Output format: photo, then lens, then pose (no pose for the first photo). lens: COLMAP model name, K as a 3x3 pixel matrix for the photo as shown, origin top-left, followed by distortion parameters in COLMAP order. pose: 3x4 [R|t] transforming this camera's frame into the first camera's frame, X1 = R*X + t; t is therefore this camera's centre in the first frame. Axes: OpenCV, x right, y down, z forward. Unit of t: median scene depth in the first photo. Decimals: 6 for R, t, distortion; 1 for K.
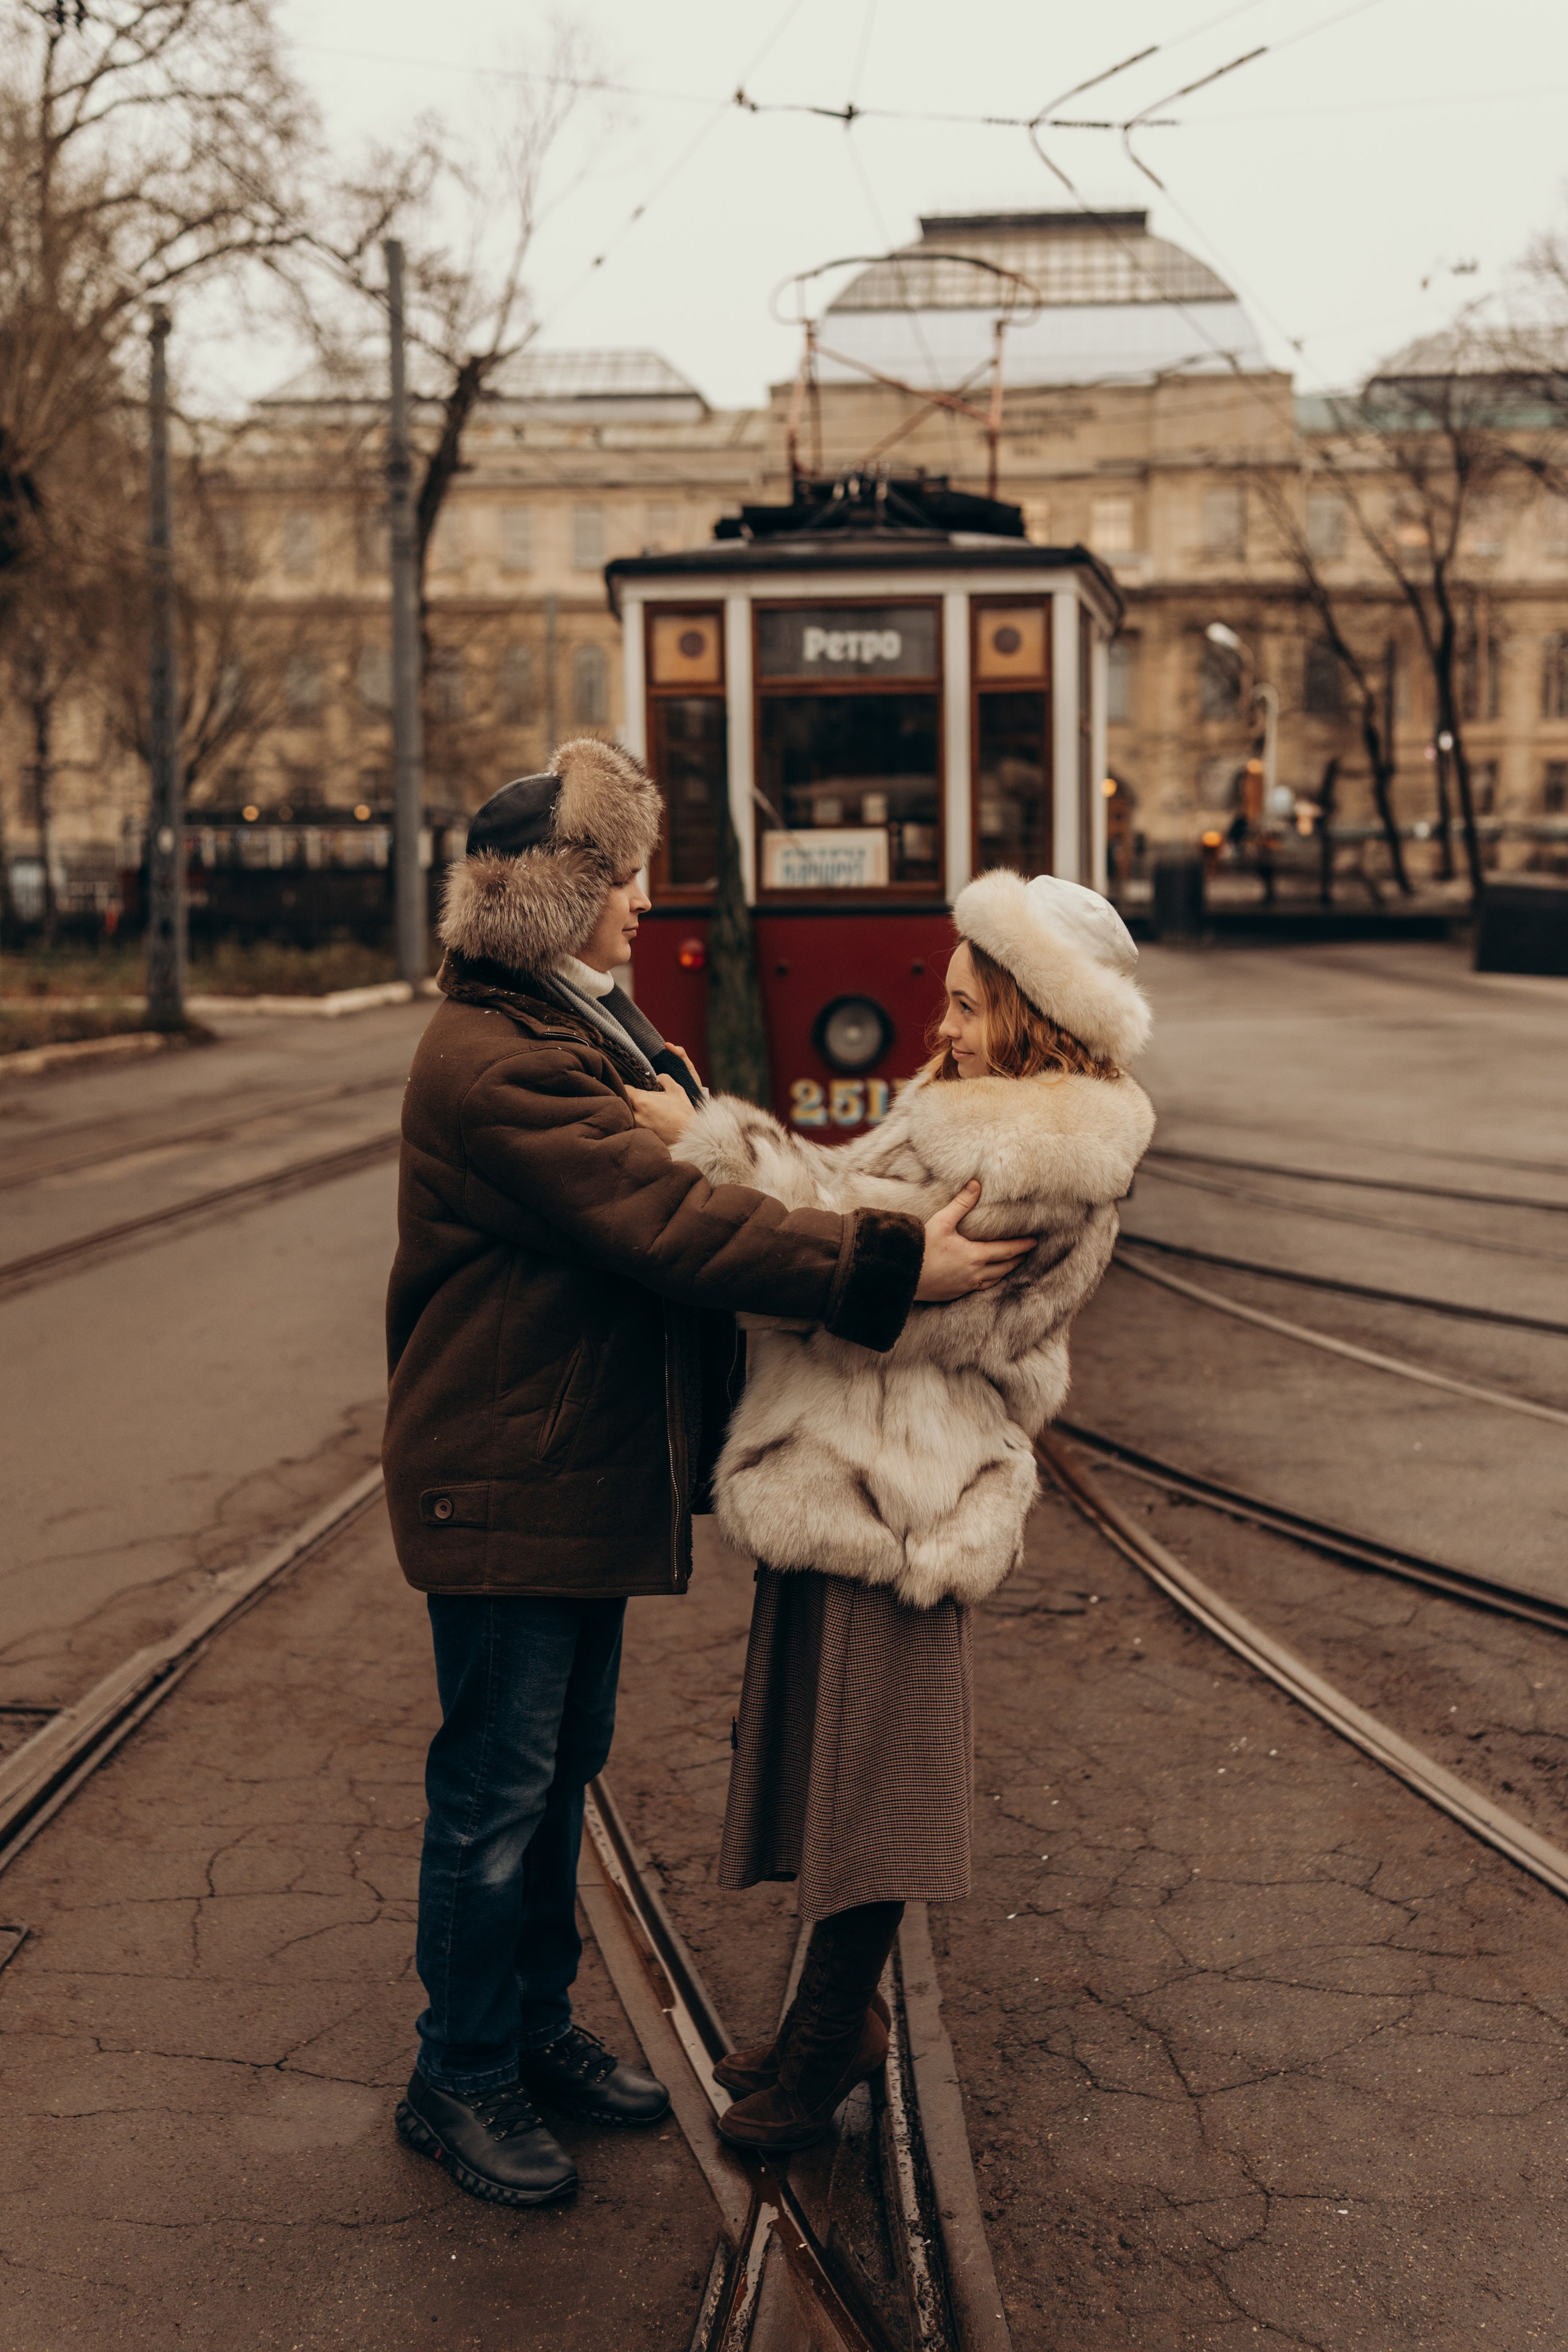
lens RADIAL K [[2190.9, 0, 823.9], [0, 2190.9, 1093.3], [0, 0, 1]] dist [0.006776, 0.000000]
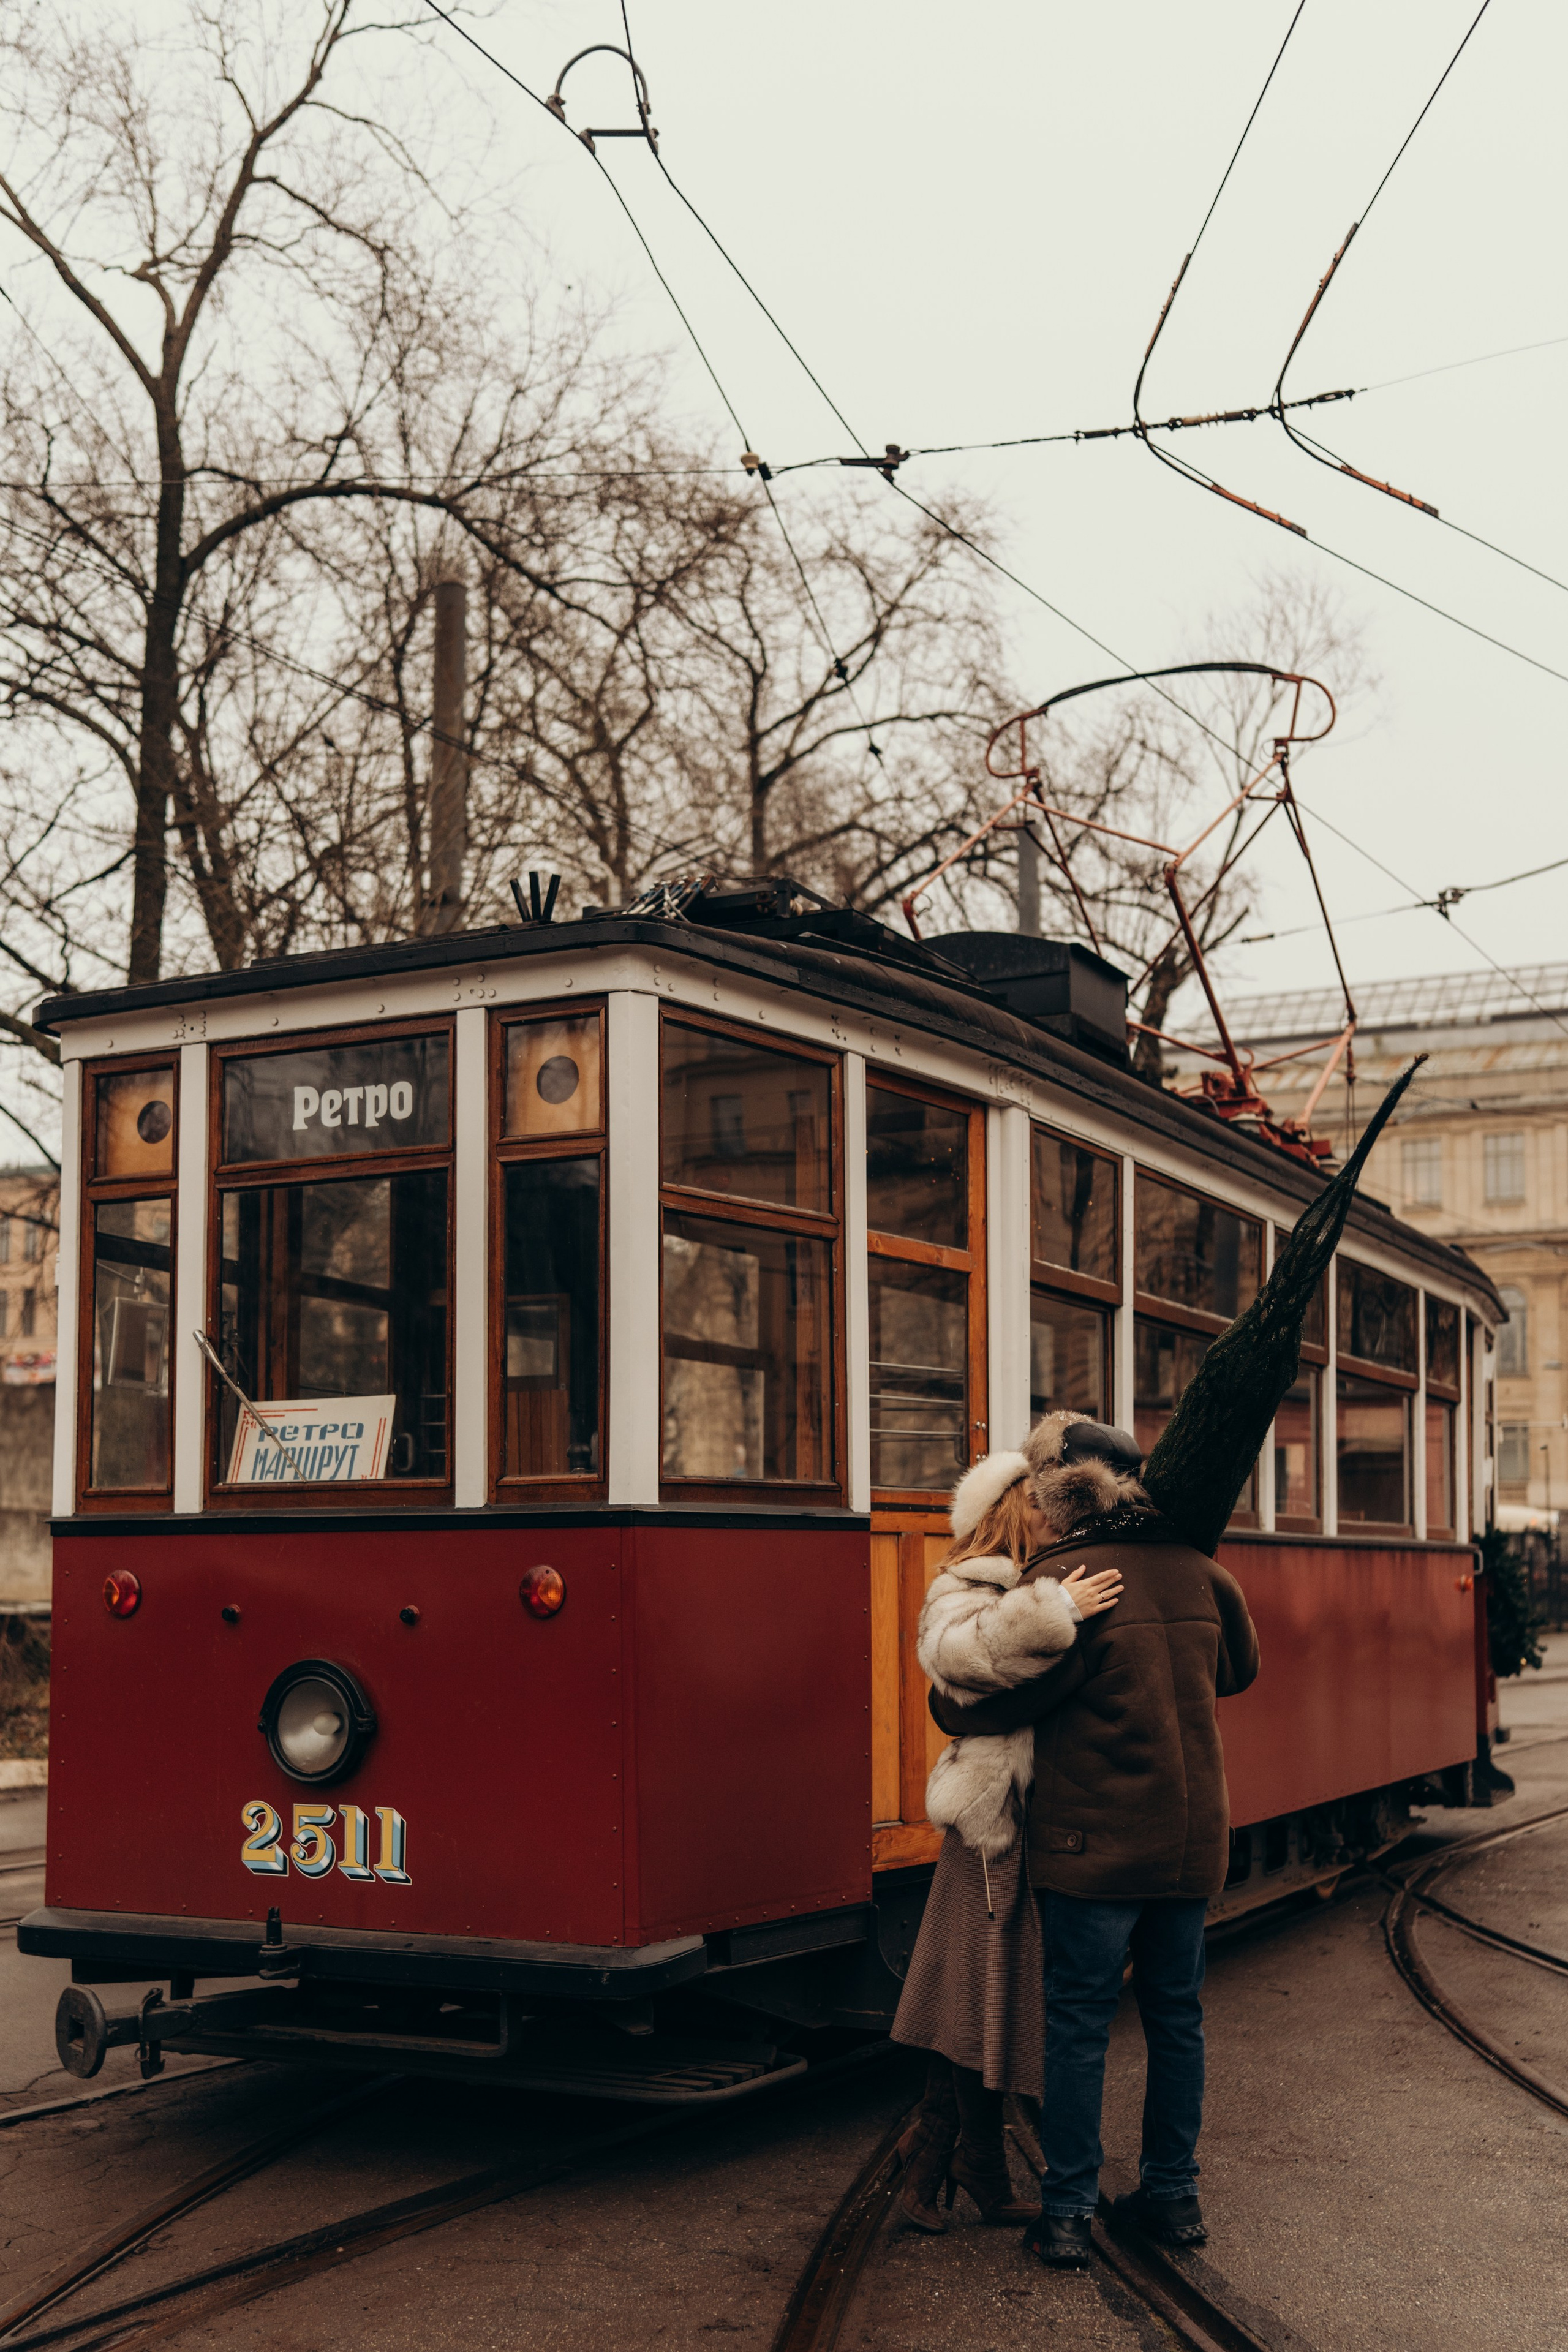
lens RADIAL K [[2446.5, 0, 798.6], [0, 2446.5, 1357.4], [0, 0, 1]] dist [-0.013475, 0.000000]
pose [[0.924894, -0.025466, -0.379371, 0.395703], [-0.041527, 0.985020, -0.167363, -0.019438], [0.377950, 0.170547, 0.909982, 0.415735]]
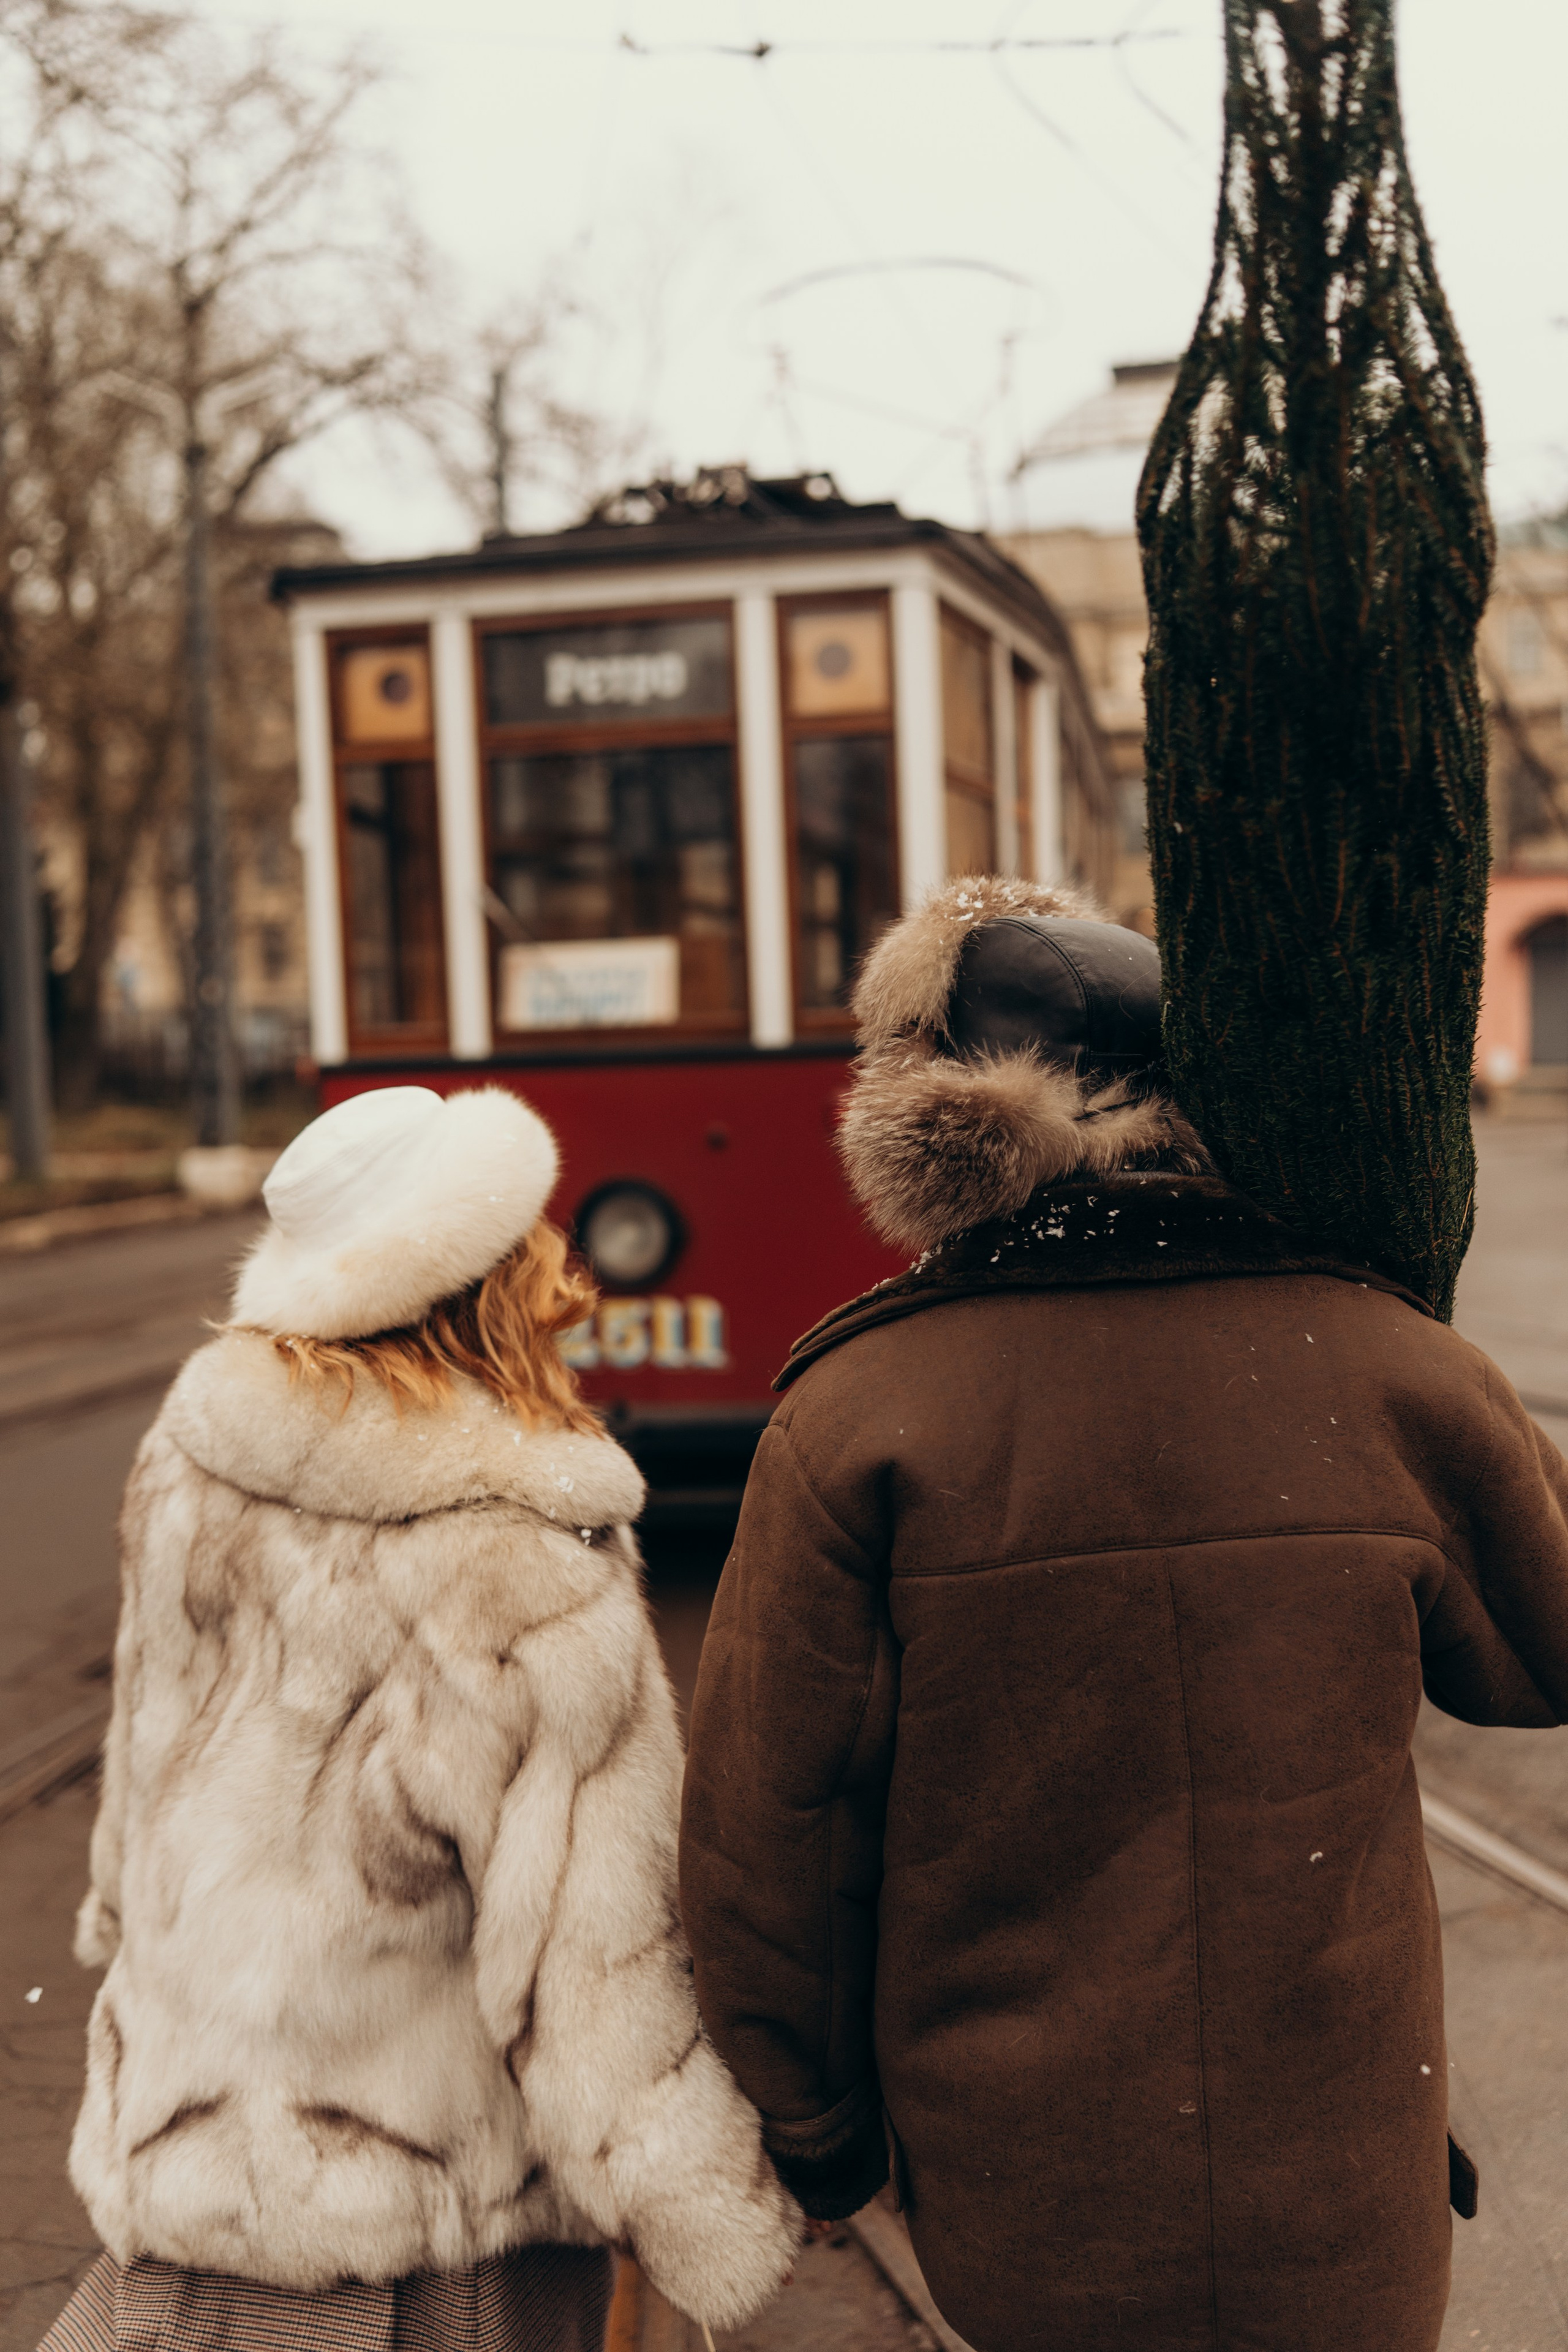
lens RADIAL K [[2190.9, 0, 784.7], [0, 2190.9, 1159.7], [0, 0, 1]] dist [0.006776, 0.000000]
pose [[0.993440, -0.020272, -0.112546, 0.140851], [0.016380, 0.999239, -0.035401, -0.025391], [0.113178, 0.033325, 0.993016, 0.316738]]
